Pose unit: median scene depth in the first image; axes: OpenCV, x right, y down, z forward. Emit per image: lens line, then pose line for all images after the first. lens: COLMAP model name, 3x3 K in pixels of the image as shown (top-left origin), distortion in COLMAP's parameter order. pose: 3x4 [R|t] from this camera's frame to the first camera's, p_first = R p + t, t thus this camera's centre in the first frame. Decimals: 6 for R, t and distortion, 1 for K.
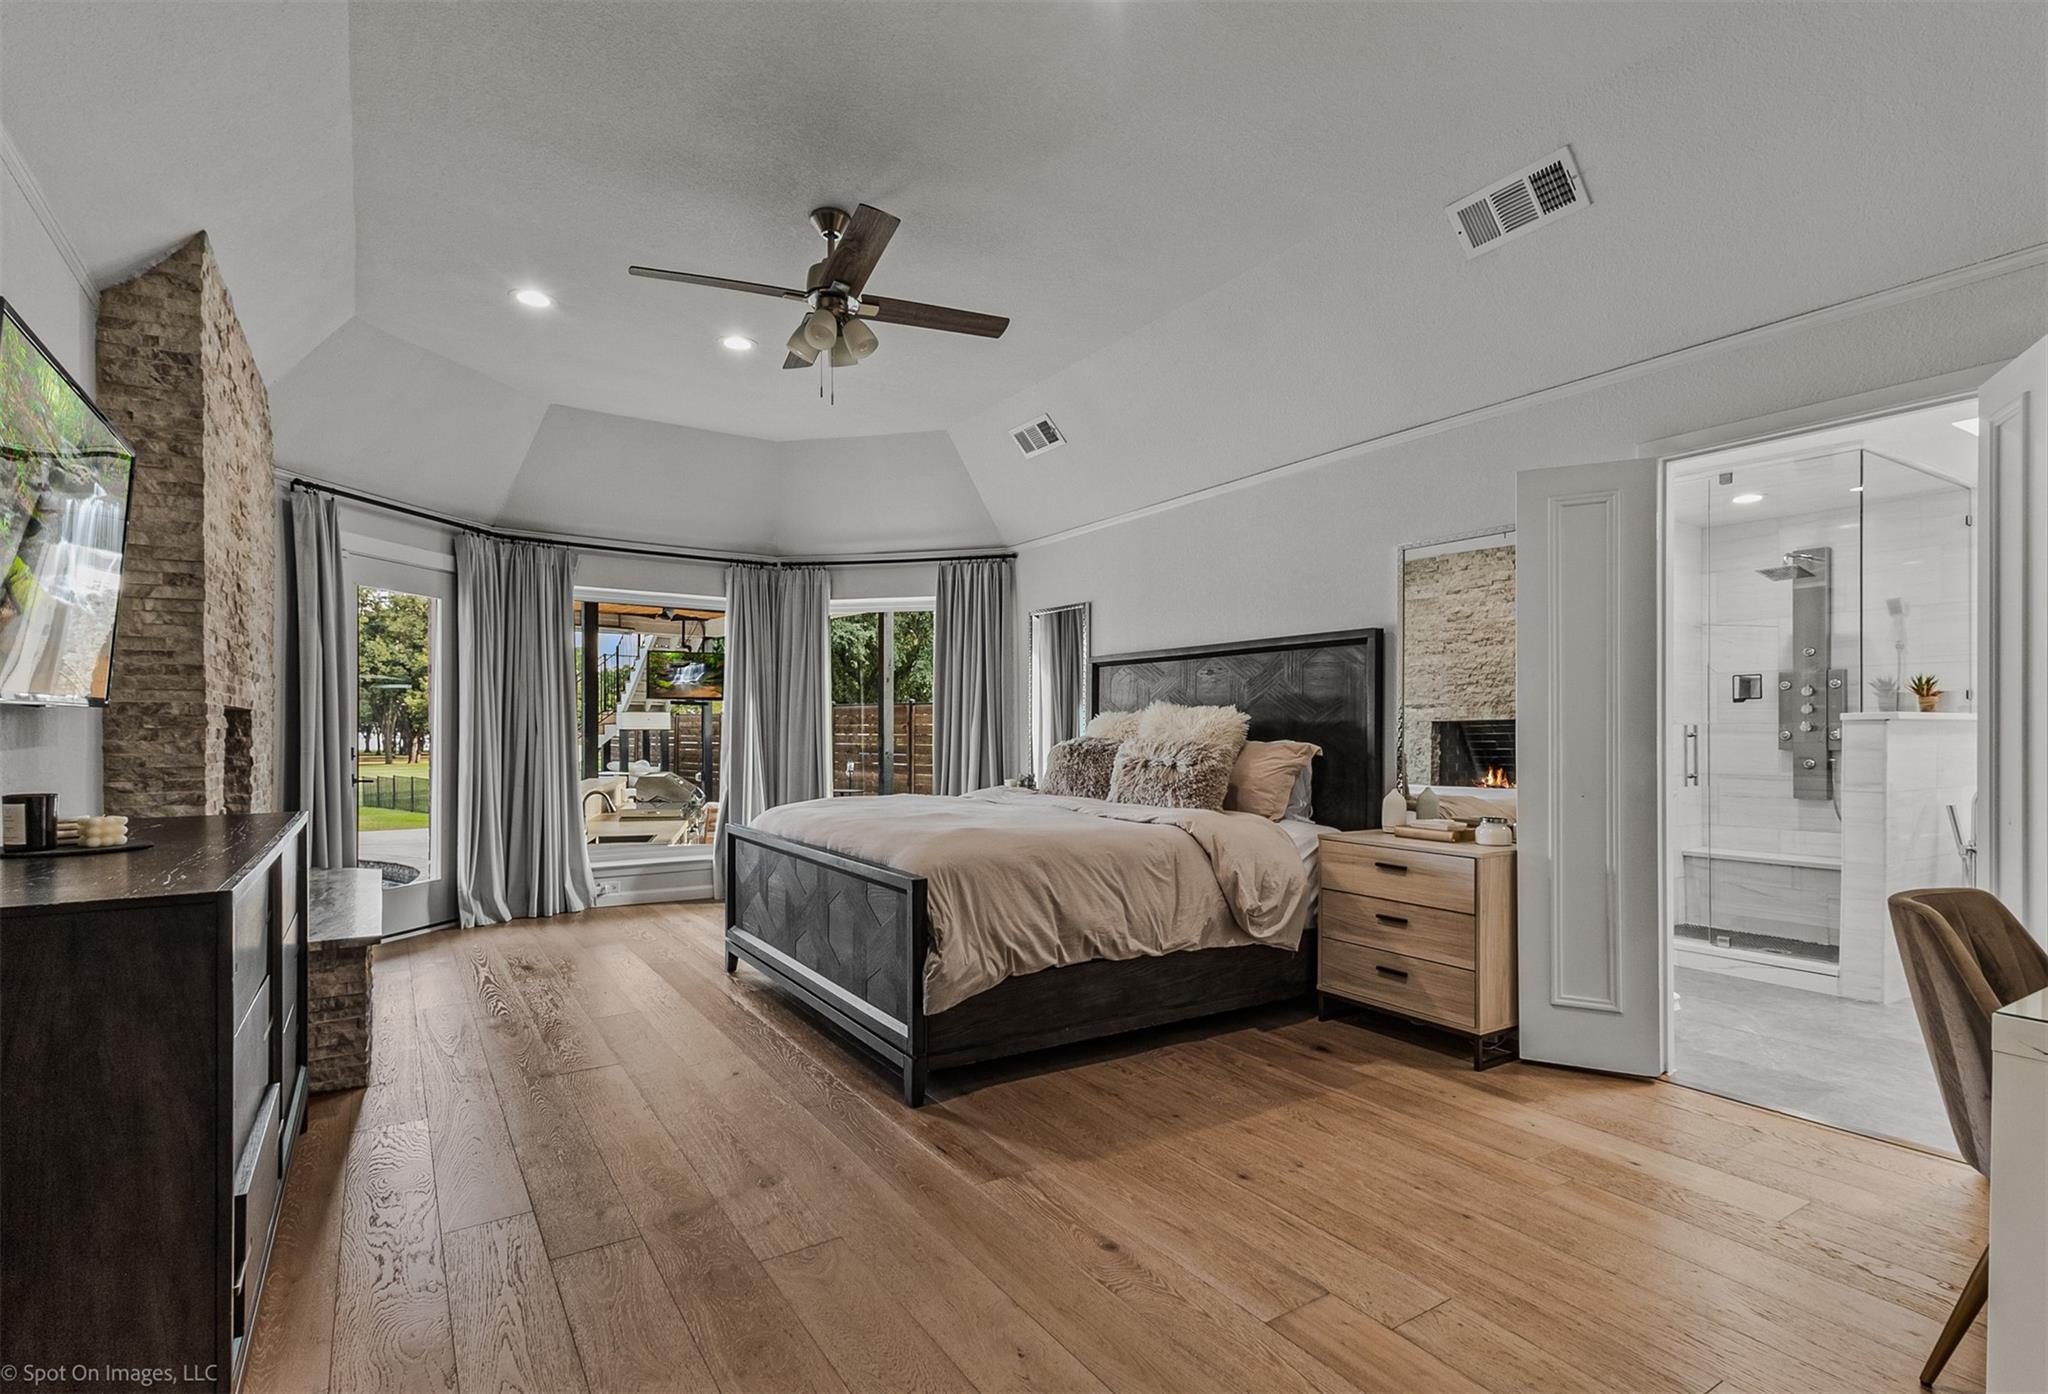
lens RADIAL K [[986.9, 0, 1020.3], [0, 986.9, 742.0], [0, 0, 1]] dist [0.026543, 0.000147]
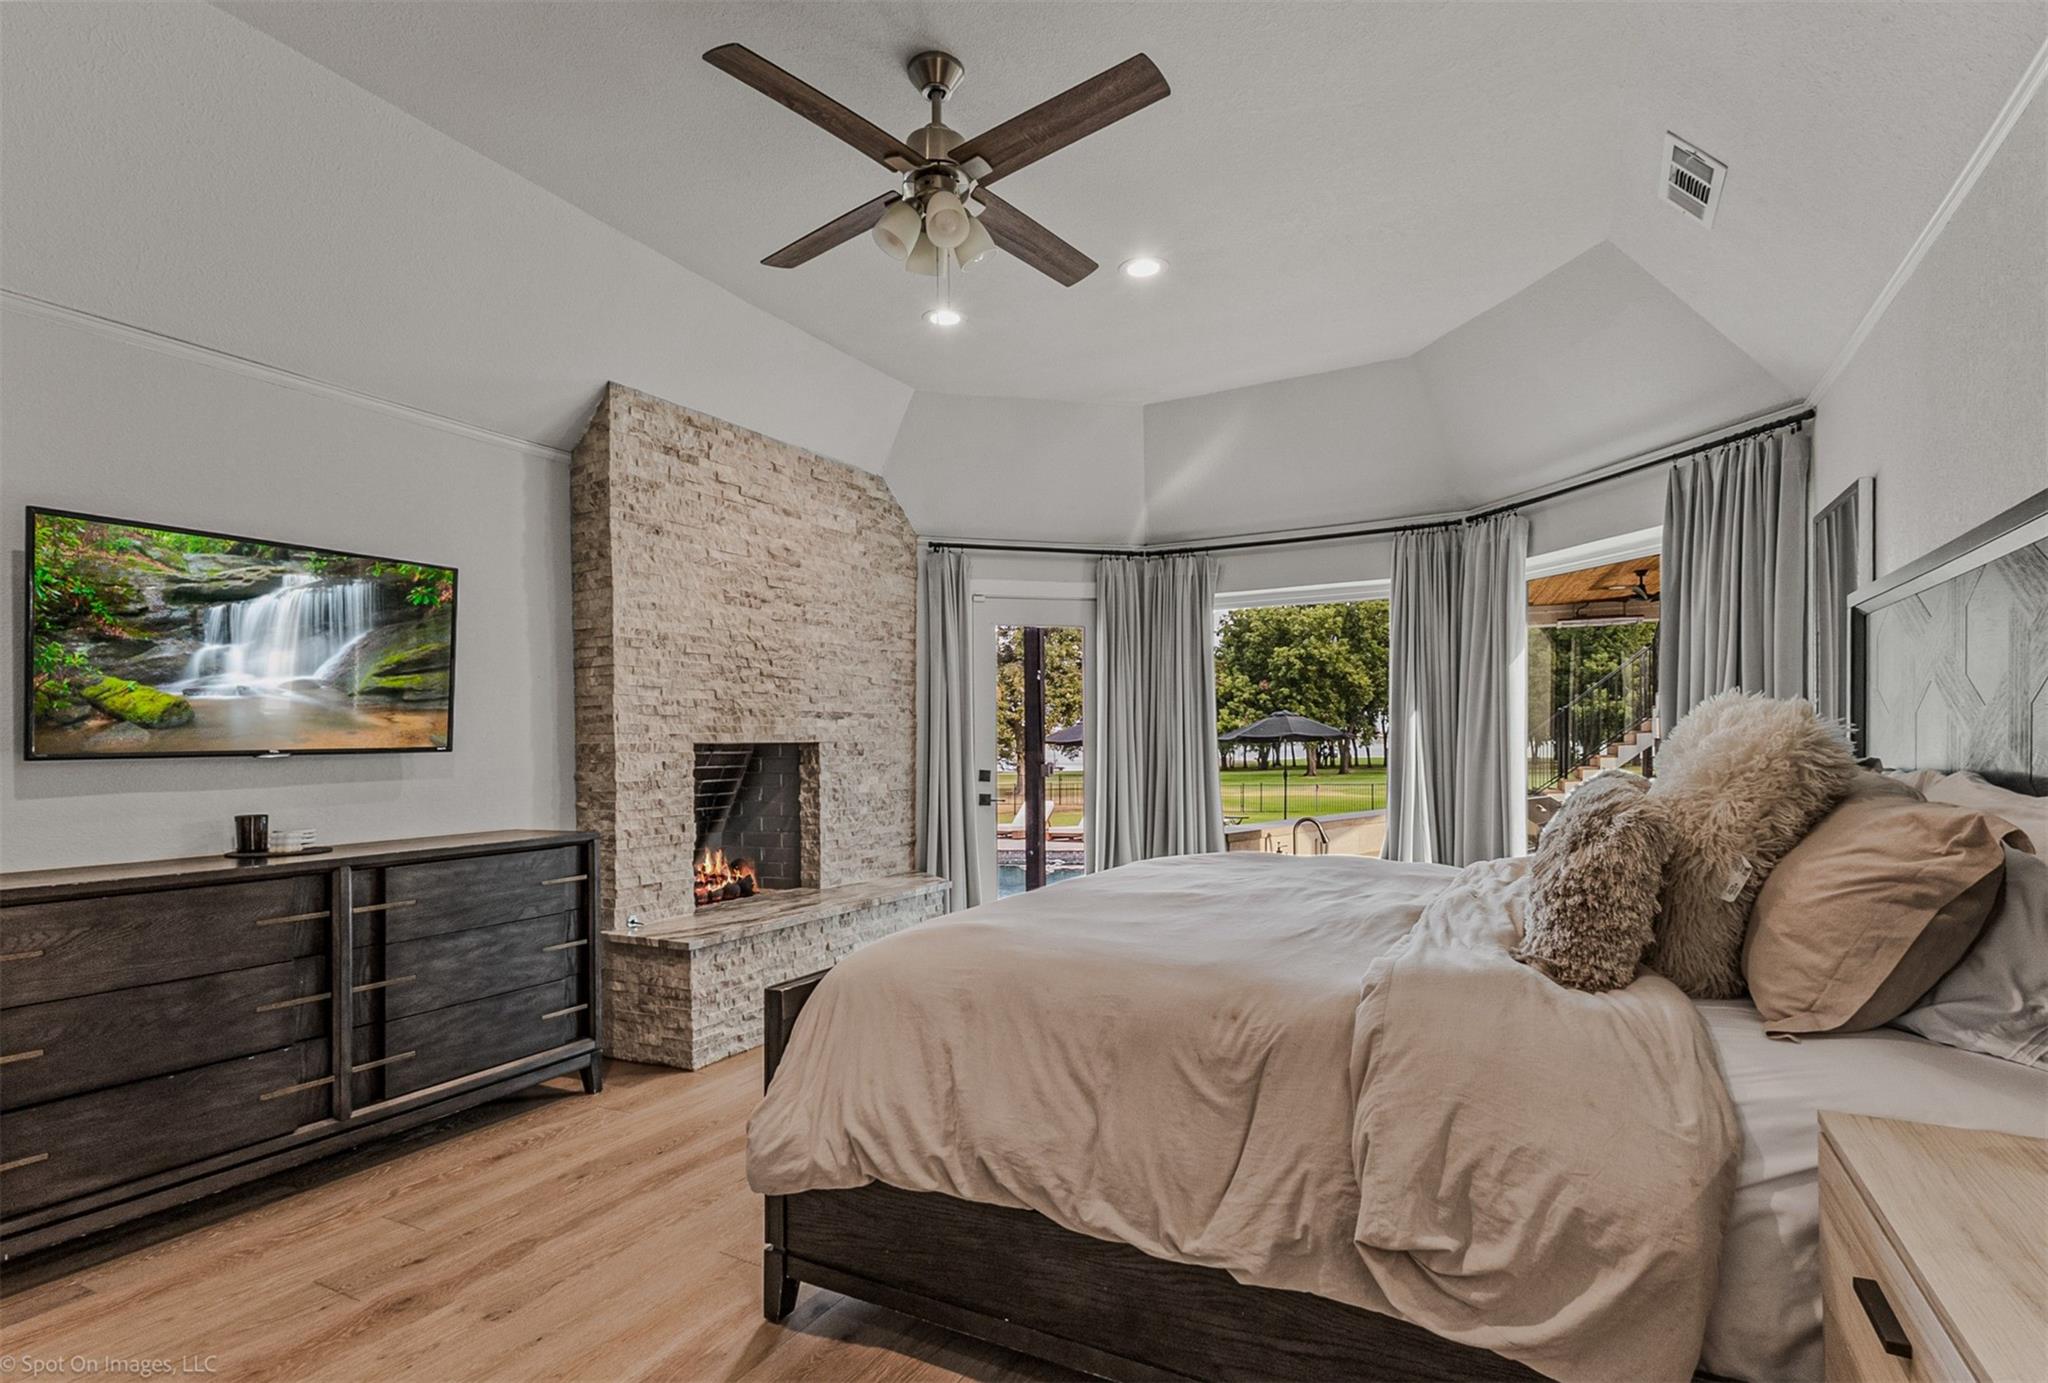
lens RADIAL K [[1023.8, 0, 1024.8], [0, 1023.8, 753.0], [0, 0, 1]] dist [0.060587, 0.000089]
pose [[0.488543, 0.002672, -0.872535, 0.325234], [0.002930, 0.999985, 0.004703, -0.016210], [0.872535, -0.004854, 0.488528, 0.422960]]
